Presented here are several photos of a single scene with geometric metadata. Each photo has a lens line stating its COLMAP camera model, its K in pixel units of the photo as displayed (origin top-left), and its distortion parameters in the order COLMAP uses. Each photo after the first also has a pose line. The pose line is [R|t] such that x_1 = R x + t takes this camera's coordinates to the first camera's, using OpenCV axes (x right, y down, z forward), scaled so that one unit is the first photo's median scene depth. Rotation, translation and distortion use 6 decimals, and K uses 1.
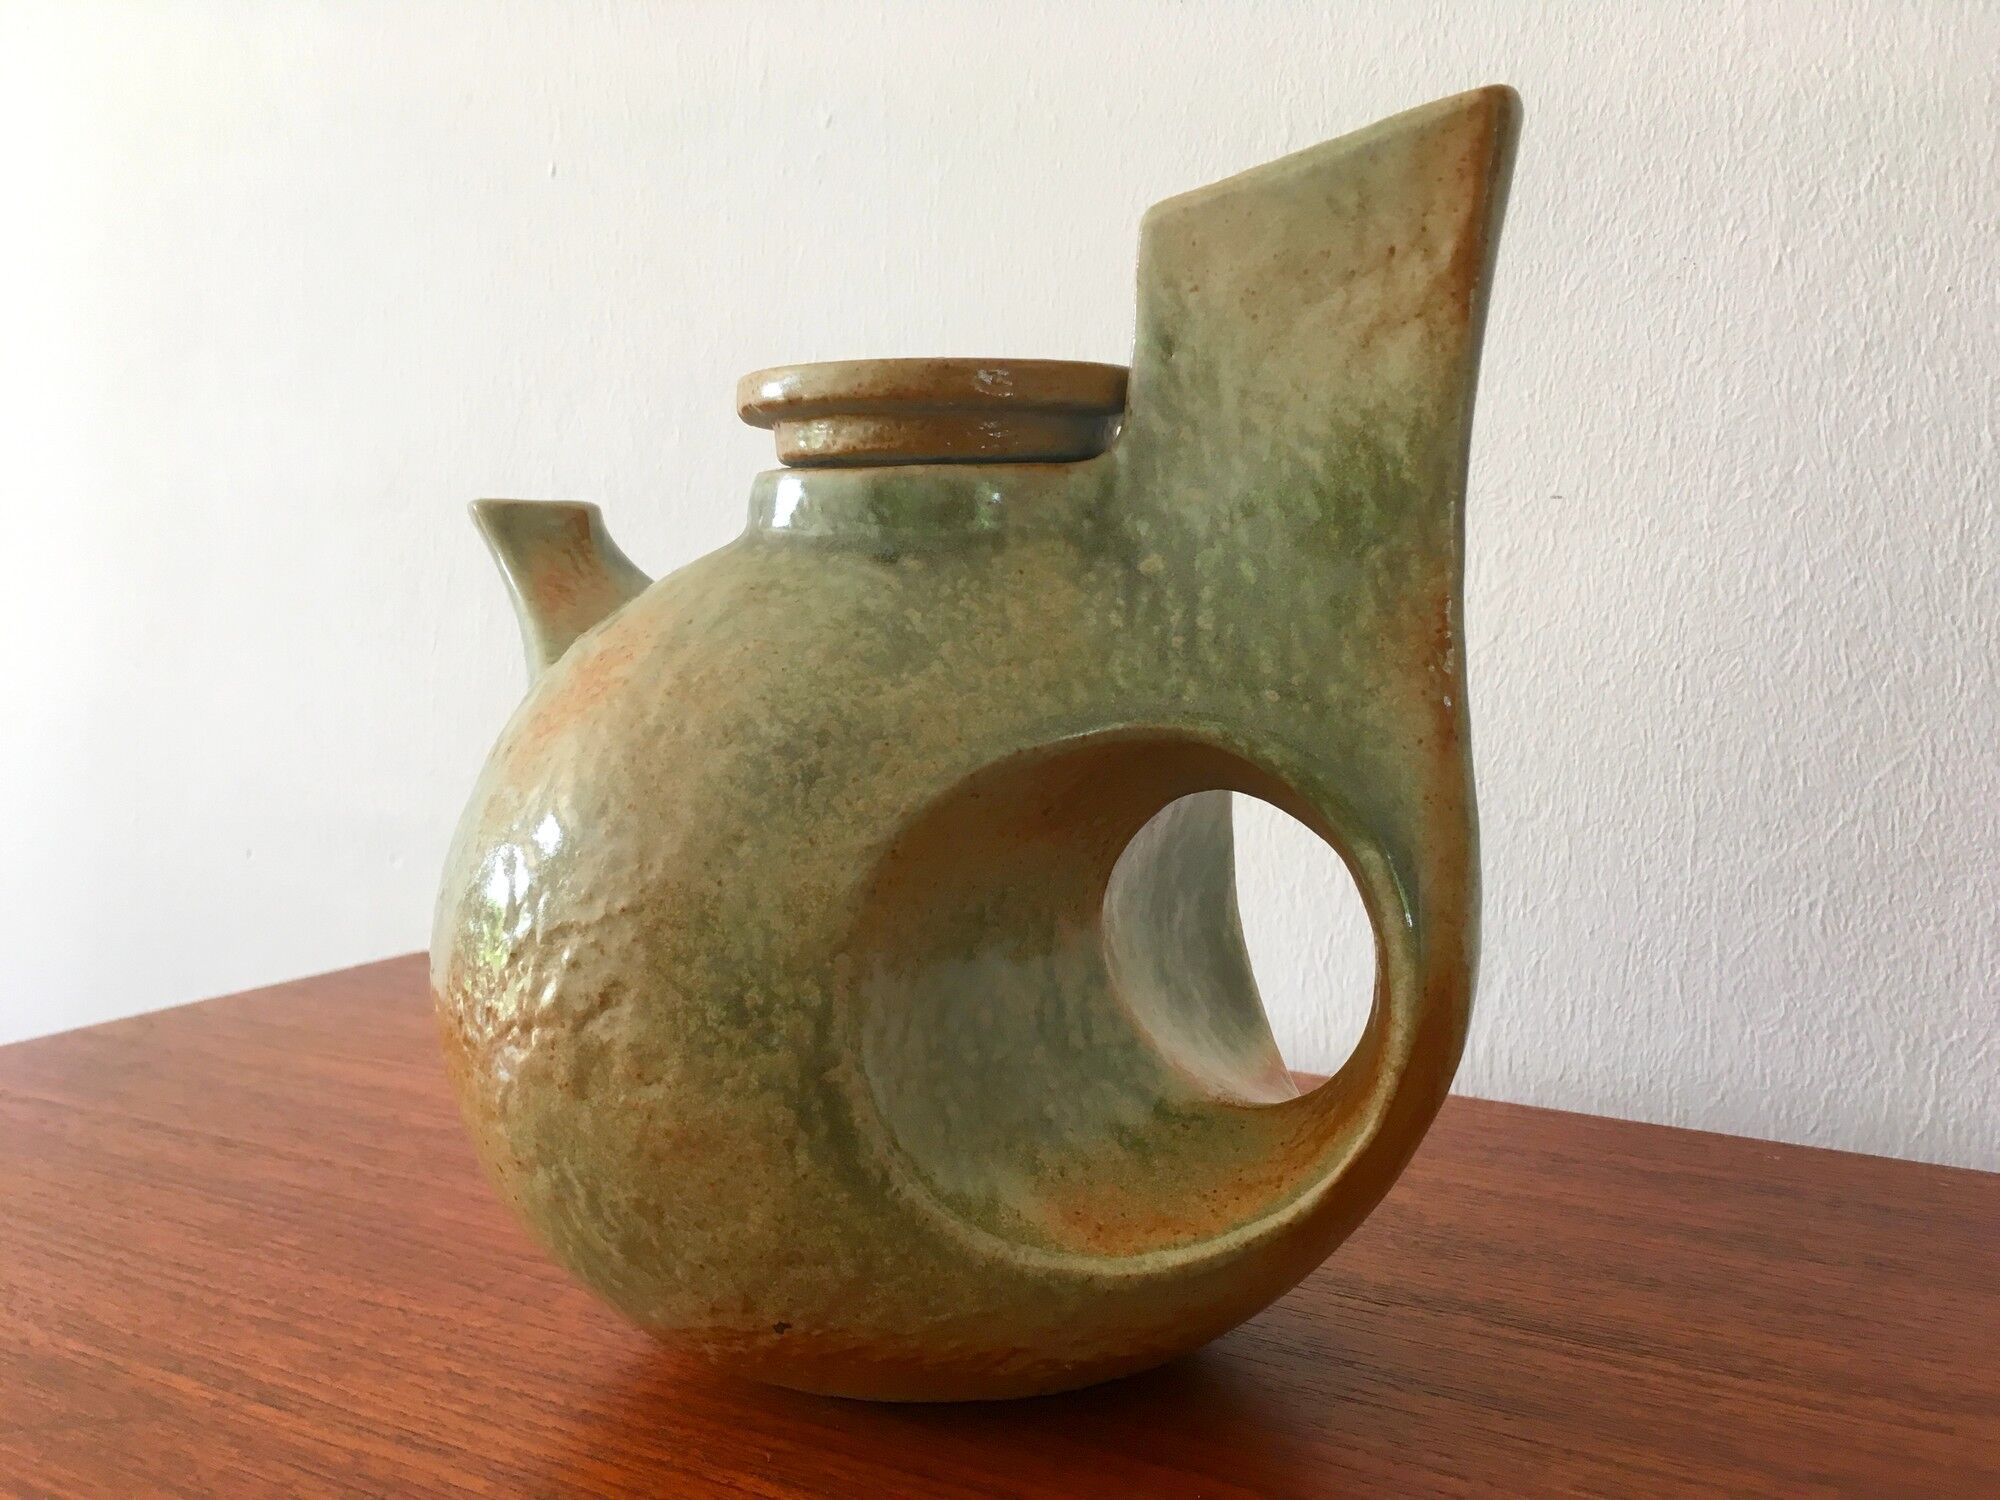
lens RADIAL K [[1713.4, 0, 1006.8], [0, 1713.4, 750.4], [0, 0, 1]] dist [0.076524, -0.126249]
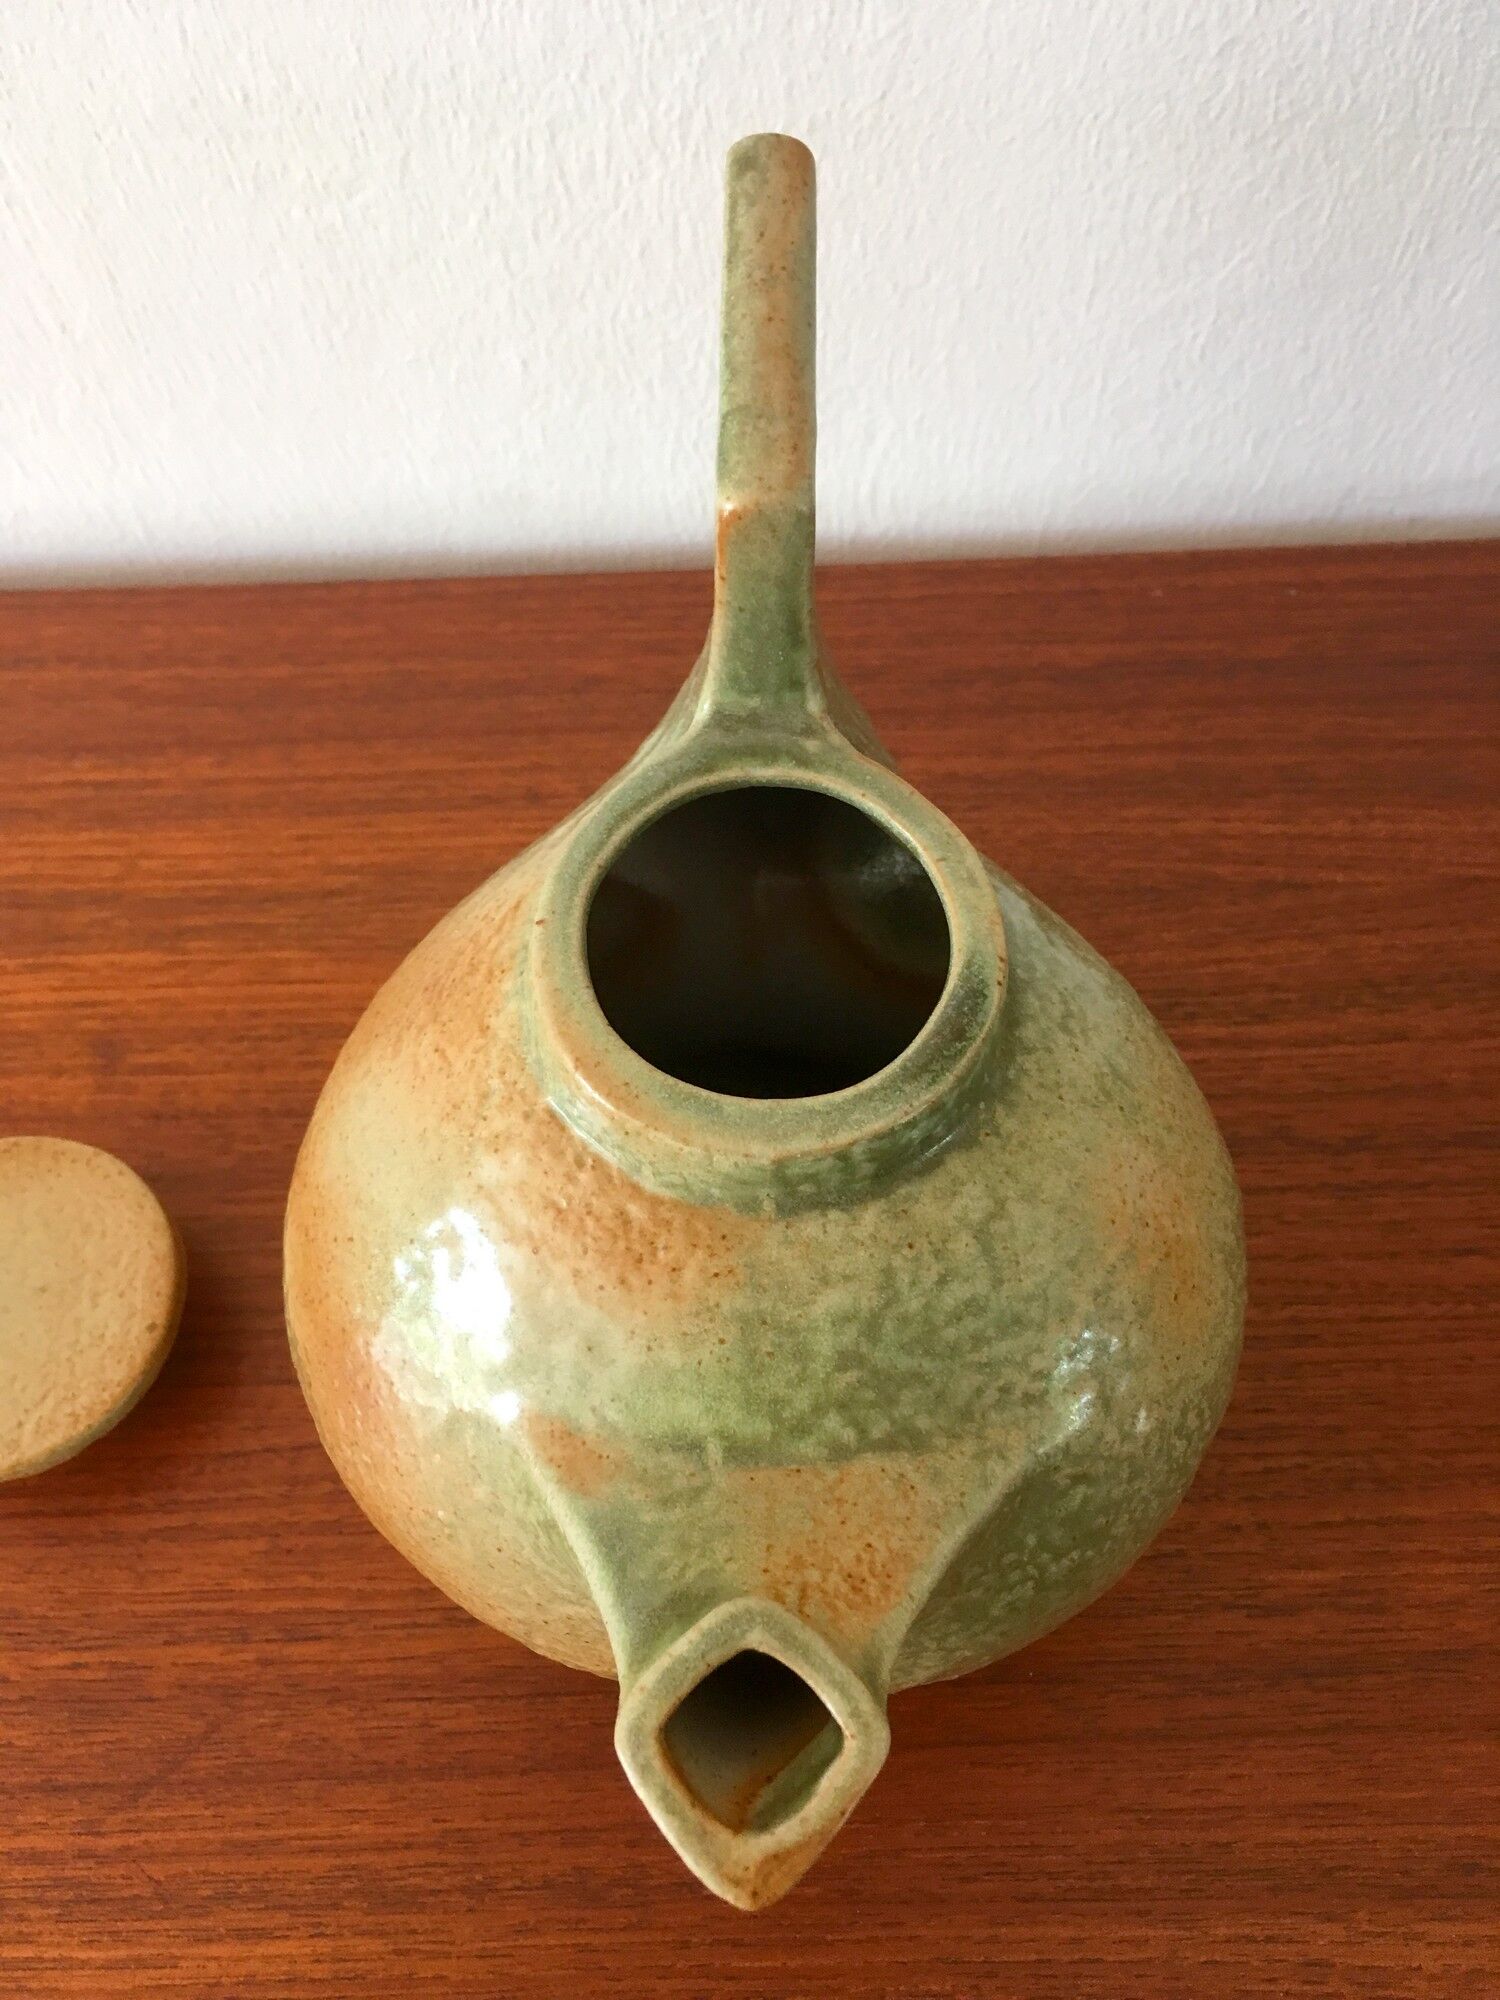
lens RADIAL K [[1713.4, 0, 755.9], [0, 1713.4, 1009.6], [0, 0, 1]] dist [0.076524, -0.126249]
pose [[0.856205, -0.466413, 0.222197, -0.156535], [0.070900, 0.532094, 0.843711, -0.584833], [-0.511748, -0.706636, 0.488651, 0.390933]]
